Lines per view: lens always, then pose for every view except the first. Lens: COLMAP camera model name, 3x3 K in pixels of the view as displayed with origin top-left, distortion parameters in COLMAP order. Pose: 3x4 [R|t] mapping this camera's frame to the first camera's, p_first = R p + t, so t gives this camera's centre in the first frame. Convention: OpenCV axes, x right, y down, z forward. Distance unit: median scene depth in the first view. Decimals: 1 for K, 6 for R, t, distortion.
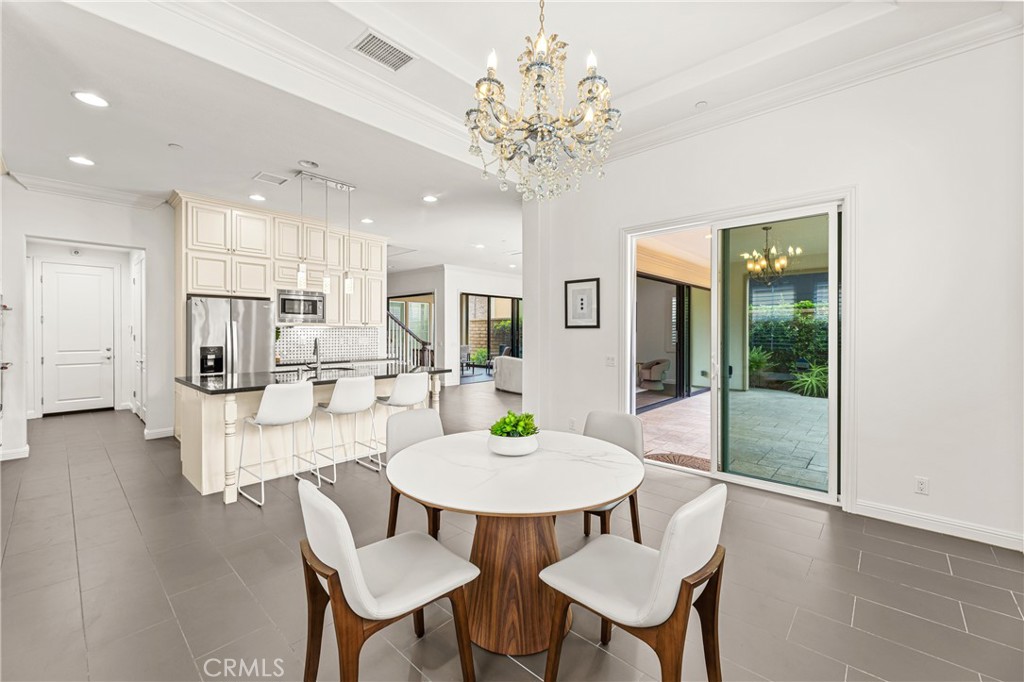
lens RADIAL K [[411.5, 0, 508.7], [0, 411.5, 337.0], [0, 0, 1]] dist [0.000492, 0.000033]
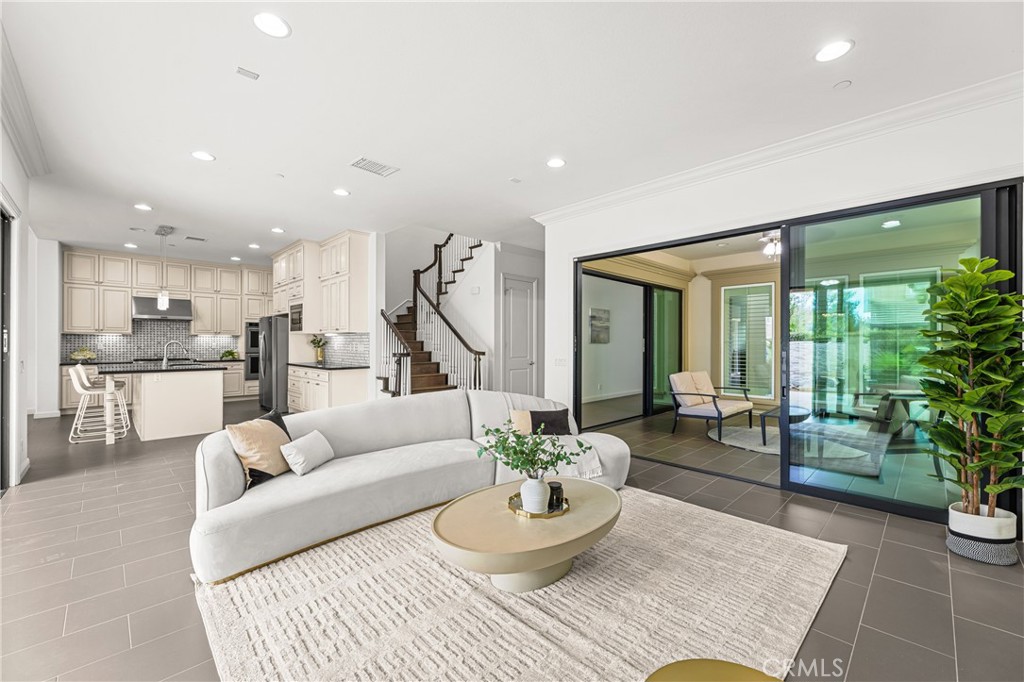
lens RADIAL K [[413.8, 0, 508.1], [0, 413.8, 344.8], [0, 0, 1]] dist [-0.000151, 0.000003]
pose [[-0.056946, 0.001185, -0.998377, 0.397335], [-0.015900, 0.999871, 0.002093, -0.003750], [0.998251, 0.015993, -0.056920, 0.985699]]
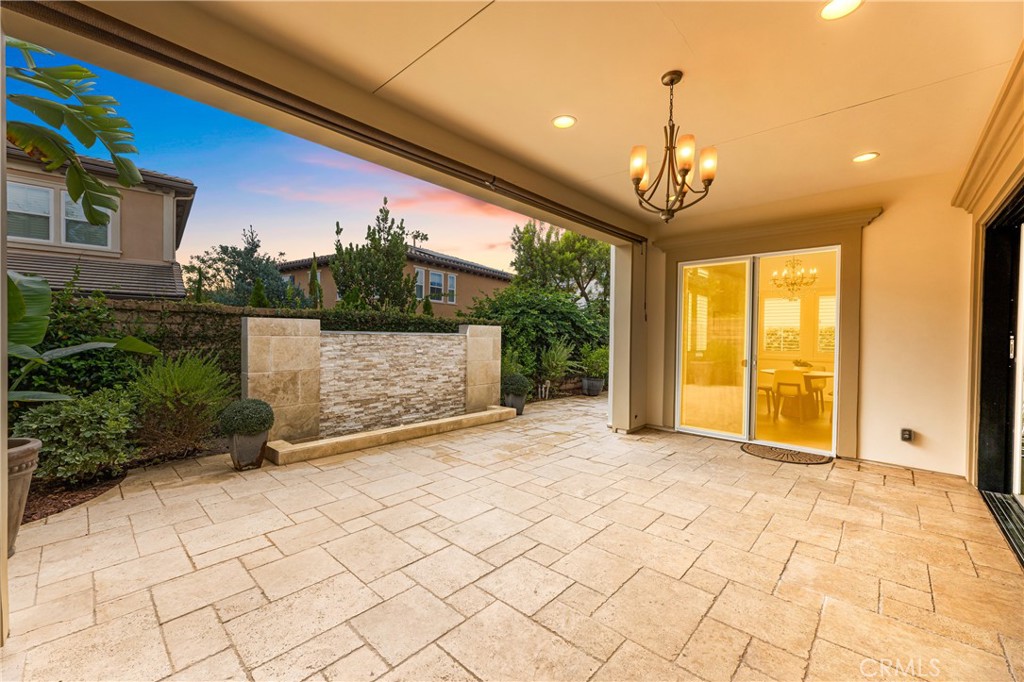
lens RADIAL K [[407.3, 0, 507.8], [0, 407.3, 339.1], [0, 0, 1]] dist [0.001356, 0.000190]
pose [[-0.999844, -0.014225, 0.010485, 0.493577], [-0.014001, 0.999679, 0.021101, -0.007402], [-0.010782, 0.020951, -0.999722, 0.891006]]
